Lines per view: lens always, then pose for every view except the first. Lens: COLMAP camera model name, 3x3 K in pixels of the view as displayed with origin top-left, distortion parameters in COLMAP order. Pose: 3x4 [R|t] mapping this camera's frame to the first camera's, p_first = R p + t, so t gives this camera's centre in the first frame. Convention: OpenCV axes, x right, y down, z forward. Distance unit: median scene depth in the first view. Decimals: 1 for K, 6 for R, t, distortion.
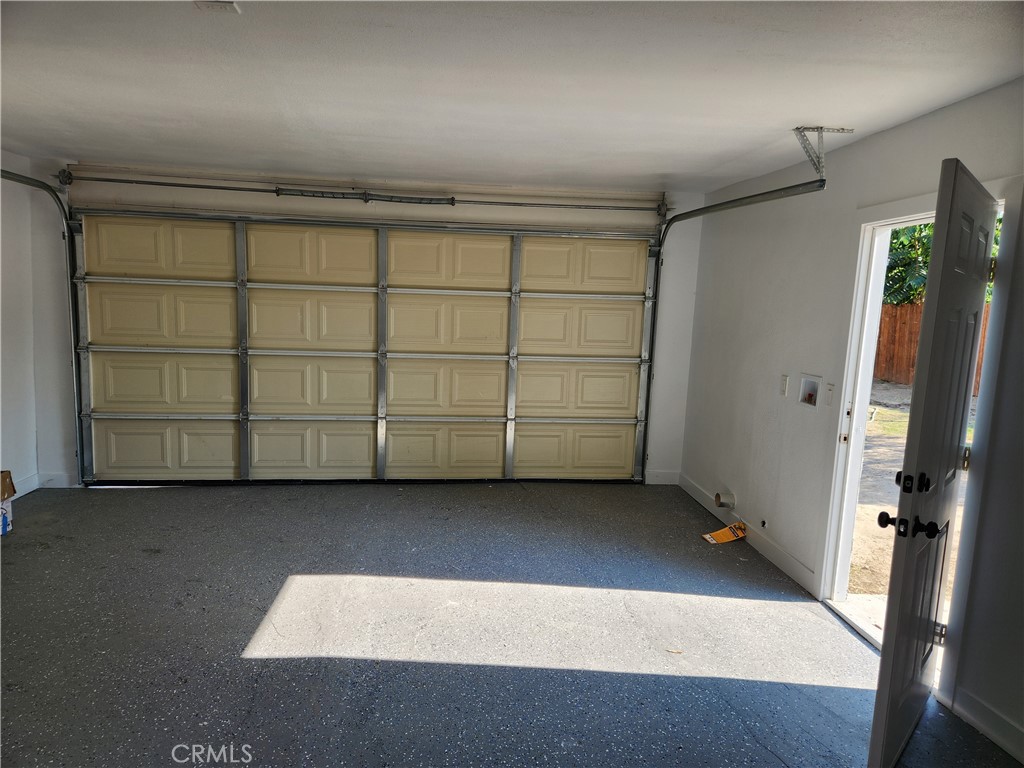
lens RADIAL K [[696.7, 0, 511.6], [0, 696.7, 387.6], [0, 0, 1]] dist [0.041689, -0.016117]
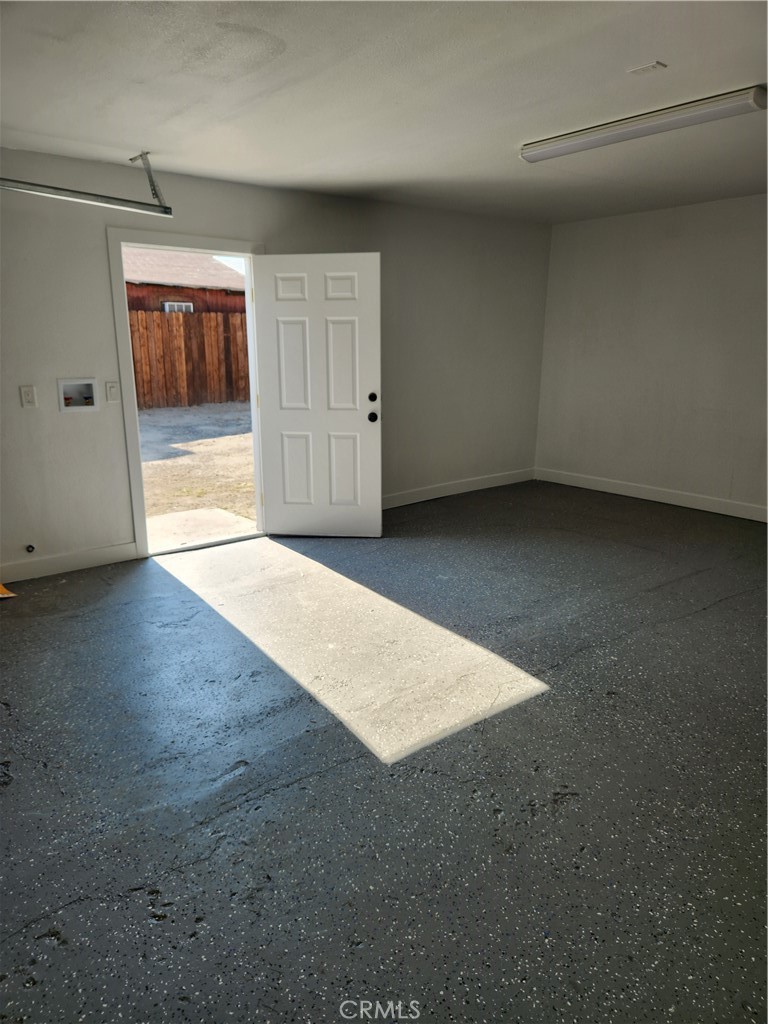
lens RADIAL K [[696.7, 0, 384.5], [0, 696.7, 512.5], [0, 0, 1]] dist [0.041689, -0.016117]
pose [[-0.557519, -0.241934, 0.794129, -0.940075], [0.082405, 0.935740, 0.342928, -0.196596], [-0.826064, 0.256629, -0.501756, 1.566511]]
